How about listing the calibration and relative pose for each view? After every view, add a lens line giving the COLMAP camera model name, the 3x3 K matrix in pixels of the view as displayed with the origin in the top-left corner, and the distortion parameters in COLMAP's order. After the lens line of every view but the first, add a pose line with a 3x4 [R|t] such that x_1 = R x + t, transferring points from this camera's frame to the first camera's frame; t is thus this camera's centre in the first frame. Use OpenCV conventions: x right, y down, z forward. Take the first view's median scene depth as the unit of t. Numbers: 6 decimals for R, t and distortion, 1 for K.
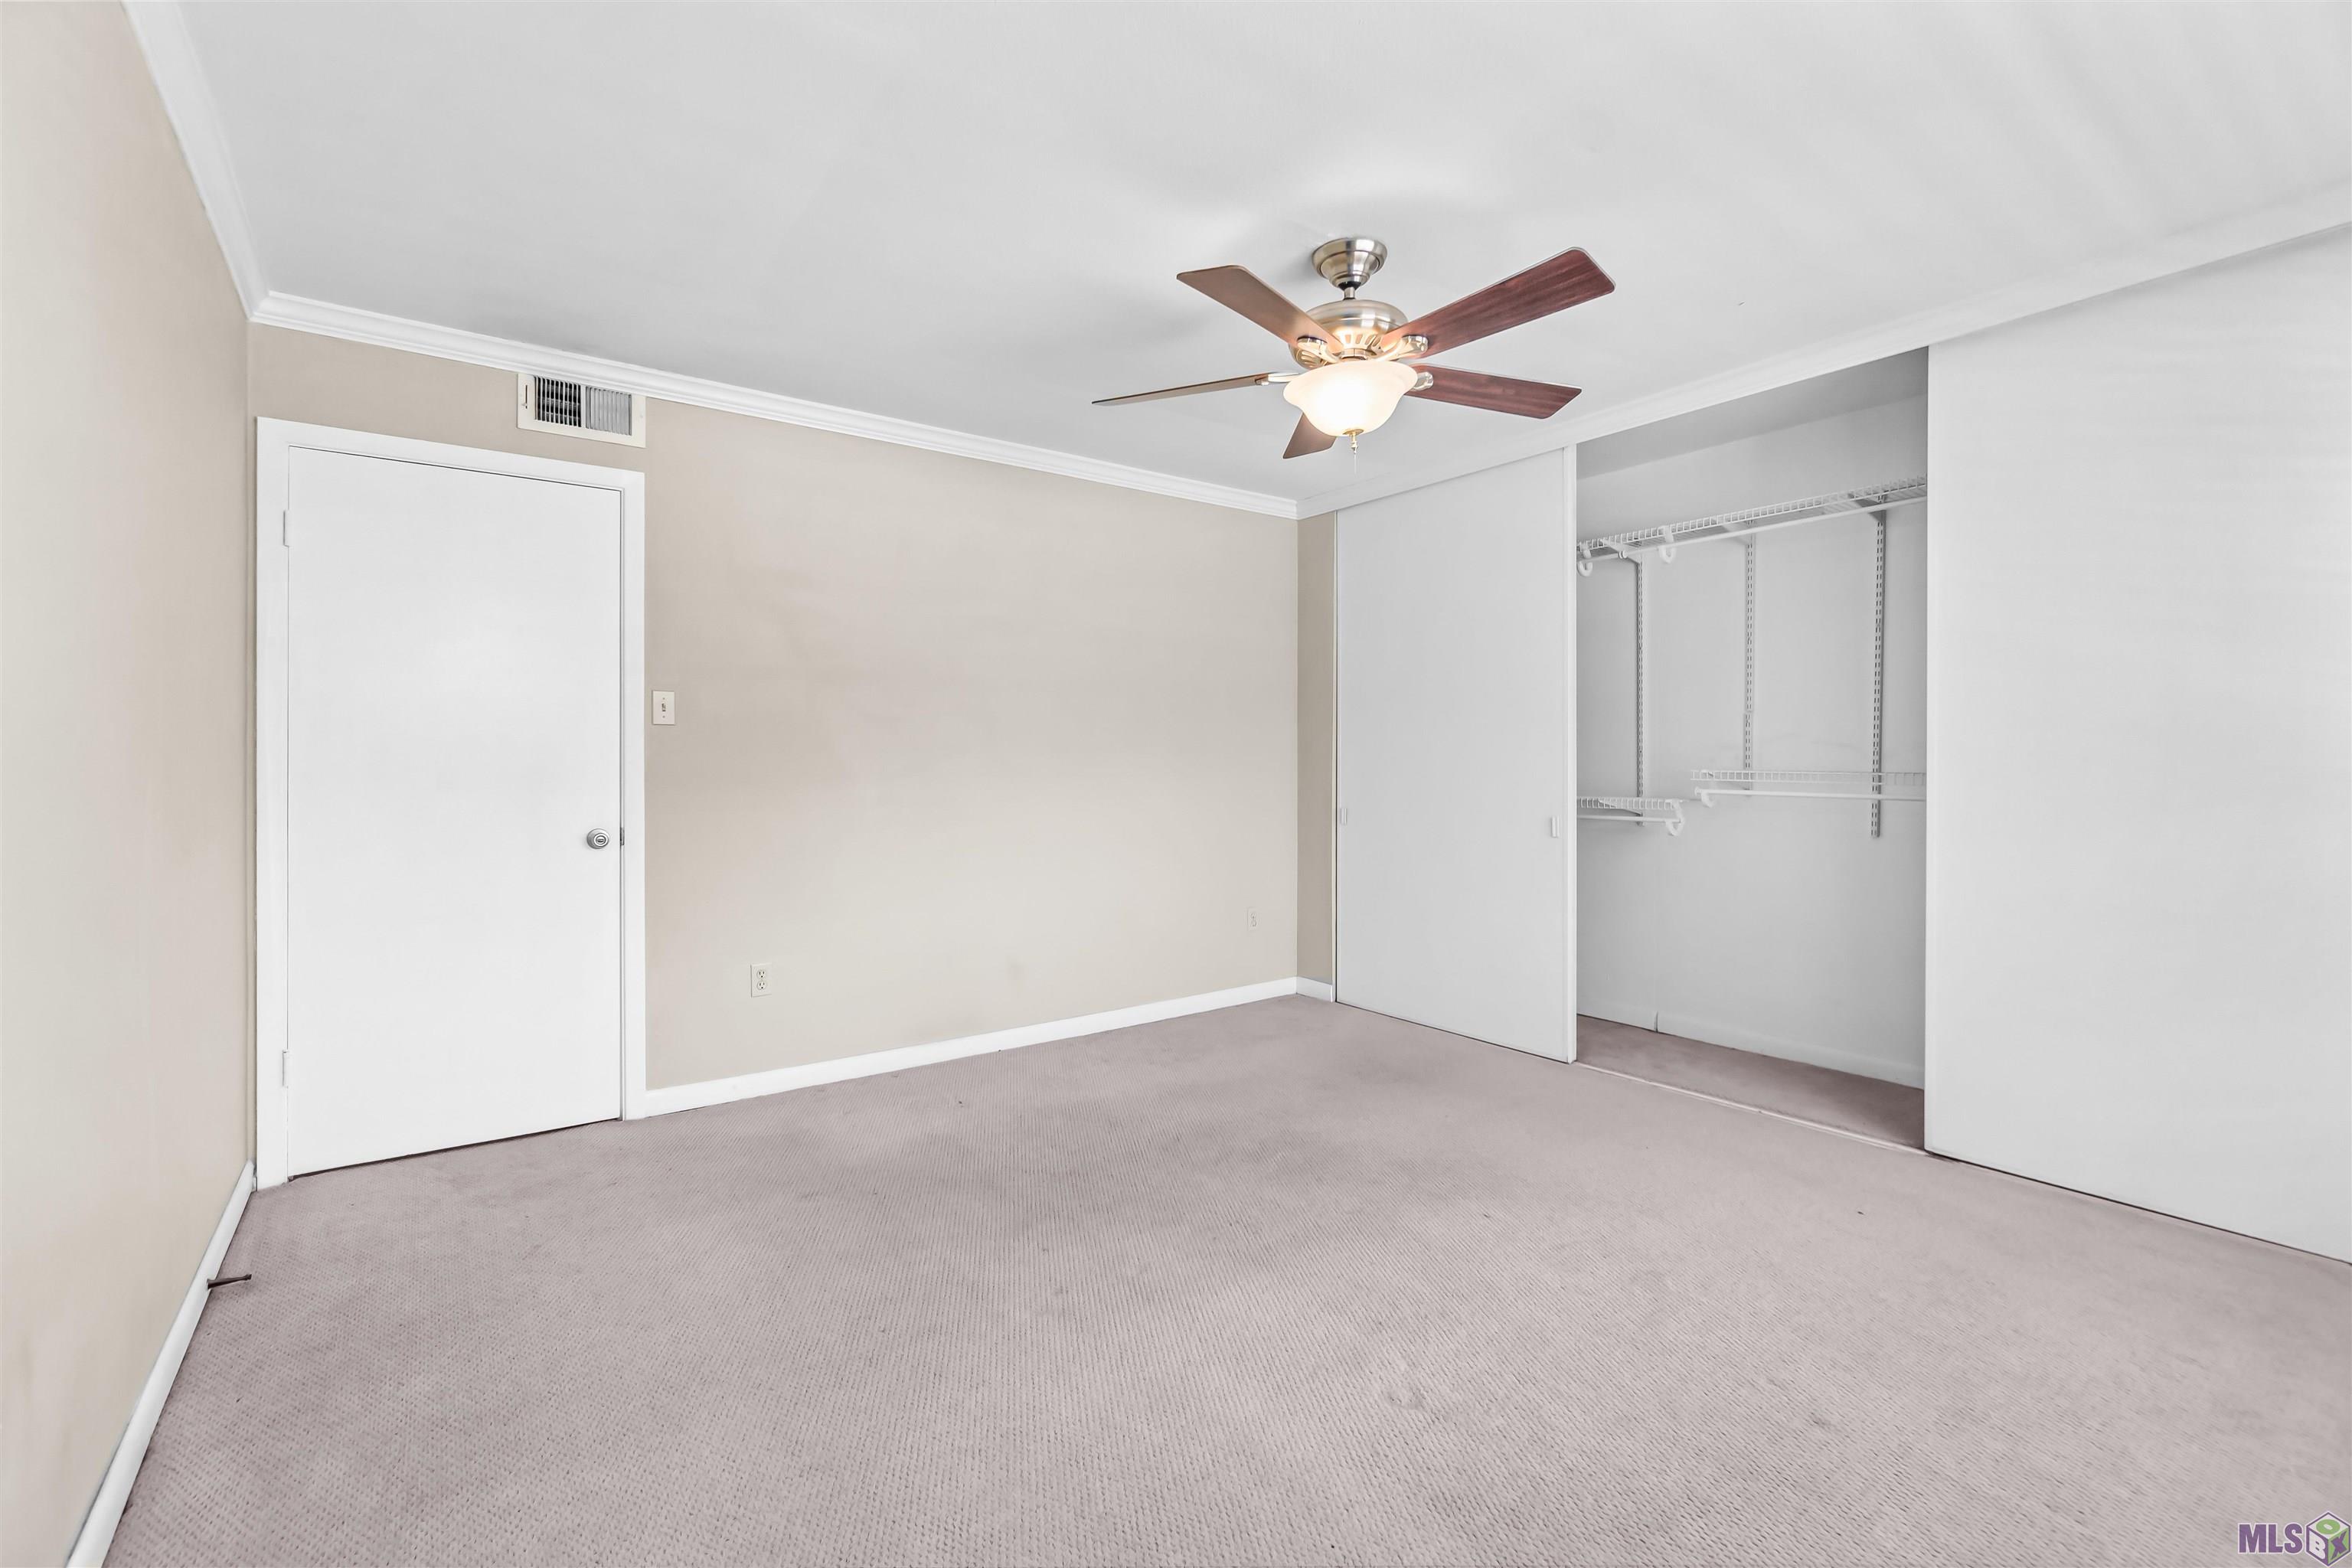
lens RADIAL K [[1049.9, 0, 1177.6], [0, 1049.9, 785.3], [0, 0, 1]] dist [-0.040539, 0.005157]
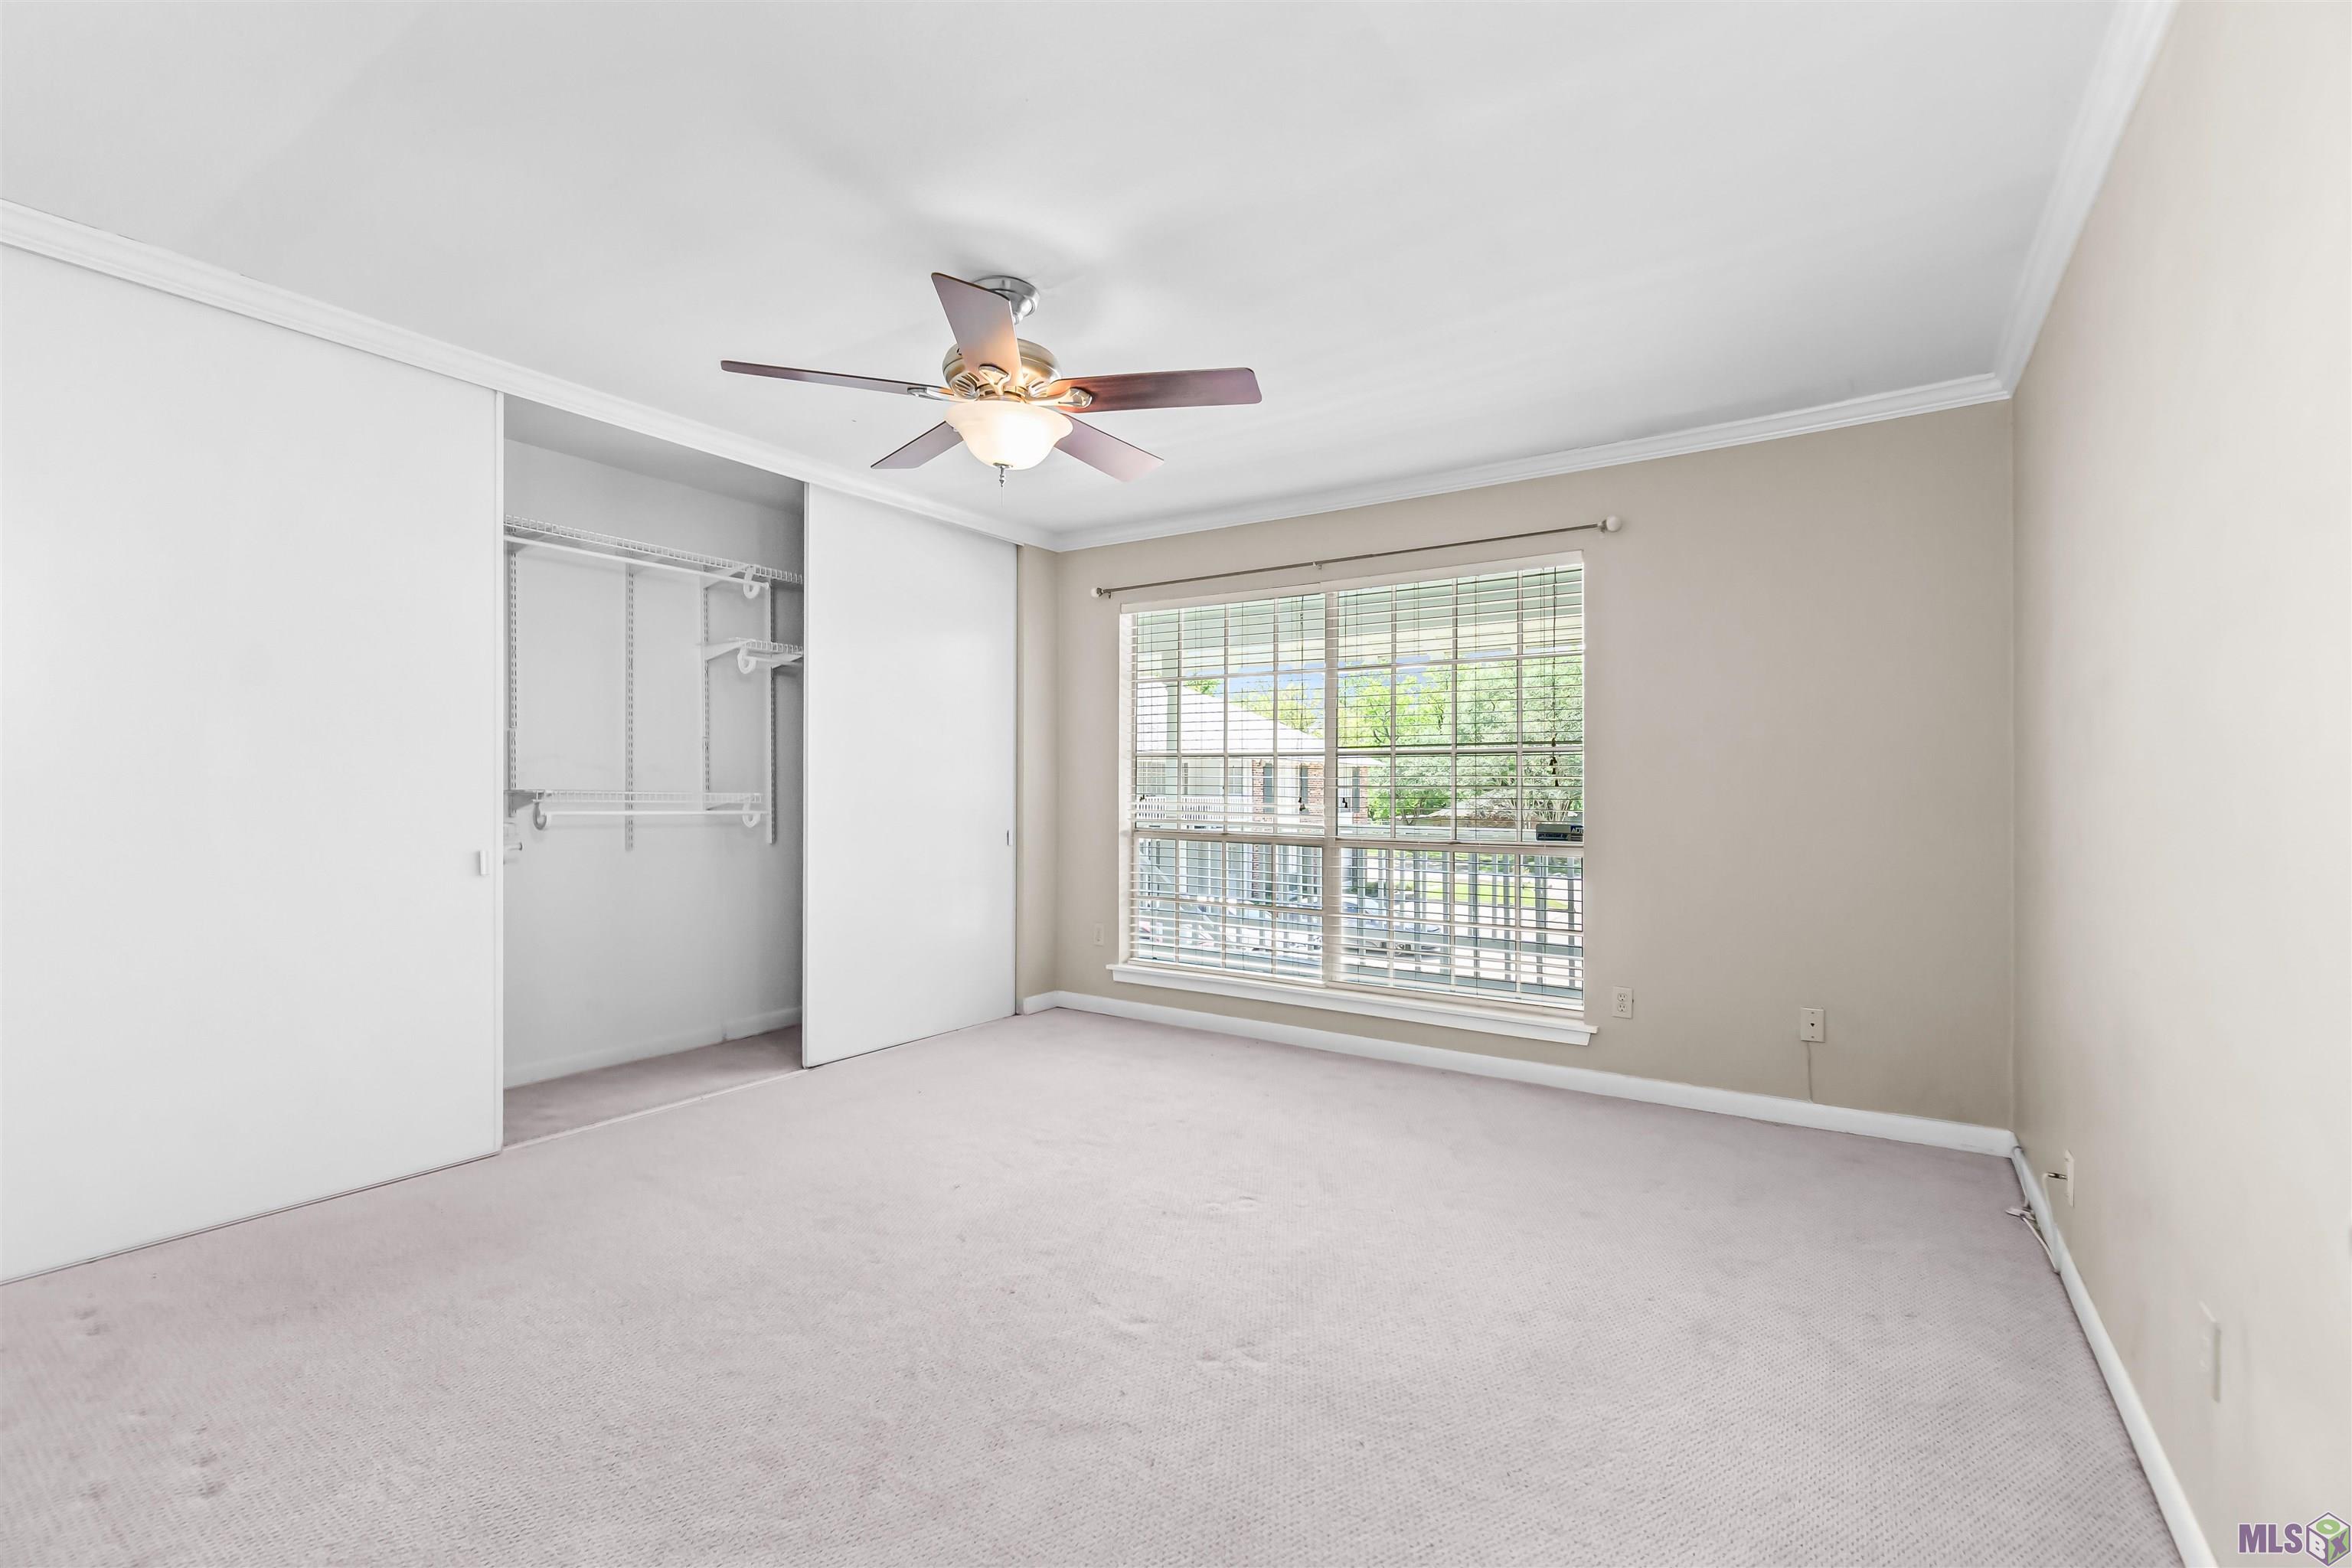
lens RADIAL K [[1049.9, 0, 1173.3], [0, 1049.9, 781.4], [0, 0, 1]] dist [-0.040539, 0.005157]
pose [[-0.422171, 0.002457, 0.906513, -0.625039], [0.000393, 0.999997, -0.002527, -0.021585], [-0.906516, -0.000711, -0.422170, 0.945290]]
